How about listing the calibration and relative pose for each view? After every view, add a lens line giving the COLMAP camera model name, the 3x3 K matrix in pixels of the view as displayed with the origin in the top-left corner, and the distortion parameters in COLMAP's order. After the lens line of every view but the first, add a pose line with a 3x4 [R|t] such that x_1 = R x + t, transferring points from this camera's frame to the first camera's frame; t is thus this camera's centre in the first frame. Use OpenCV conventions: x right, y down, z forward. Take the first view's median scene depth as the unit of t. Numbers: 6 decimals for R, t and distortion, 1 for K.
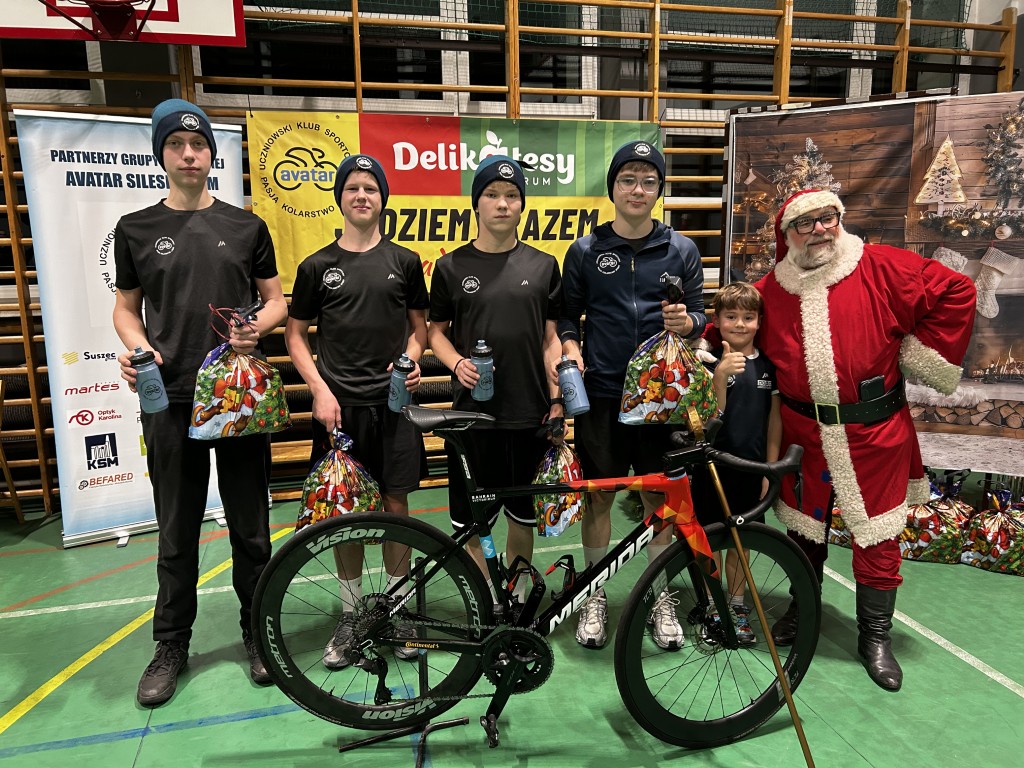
lens RADIAL K [[756.9, 0, 512.7], [0, 756.9, 386.1], [0, 0, 1]] dist [0.035626, -0.040236]
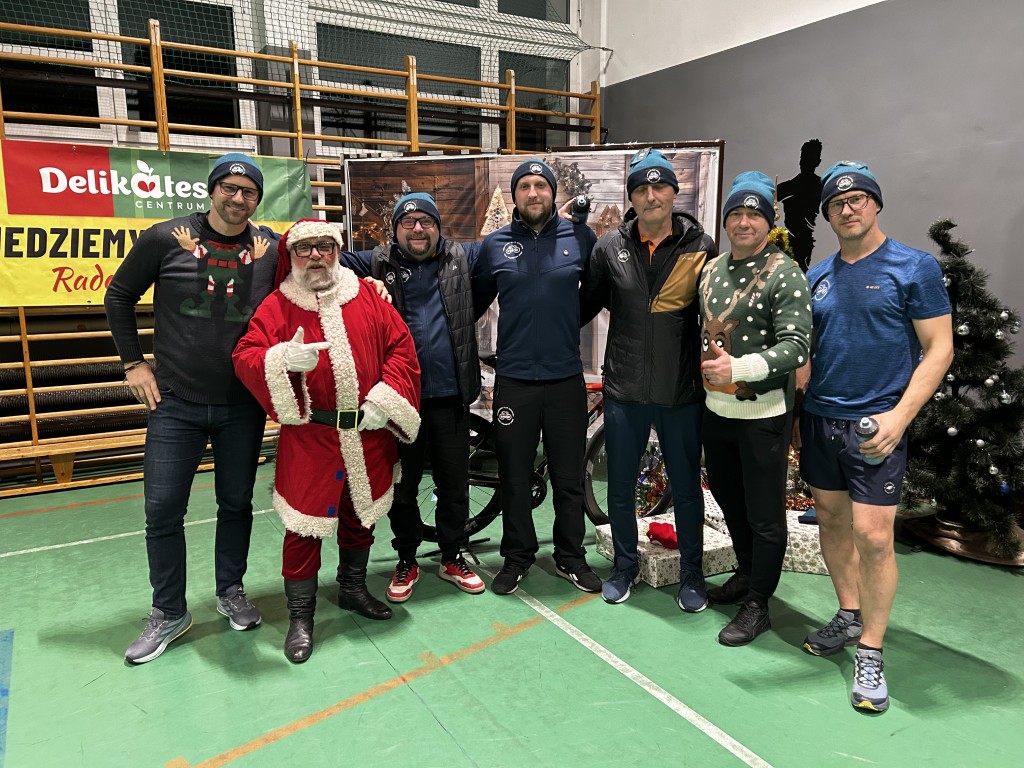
lens RADIAL K [[756.9, 0, 512.1], [0, 756.9, 389.2], [0, 0, 1]] dist [0.035626, -0.040236]
pose [[0.961024, -0.037703, 0.273883, 0.205997], [0.042831, 0.999001, -0.012765, 0.043332], [-0.273128, 0.023999, 0.961678, -0.252944]]
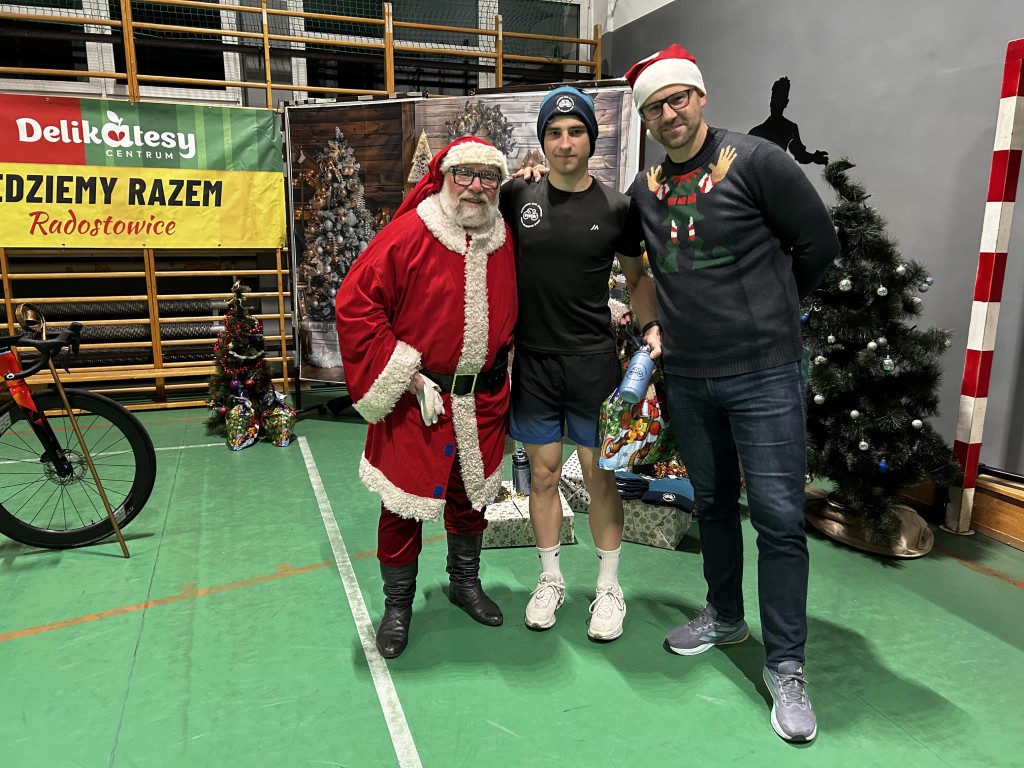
lens RADIAL K [[756.9, 0, 521.8], [0, 756.9, 385.4], [0, 0, 1]] dist [0.035626, -0.040236]
pose [[0.995093, 0.000812, 0.098945, 0.573495], [-0.002701, 0.999817, 0.018962, 0.076351], [-0.098911, -0.019136, 0.994912, -0.288887]]
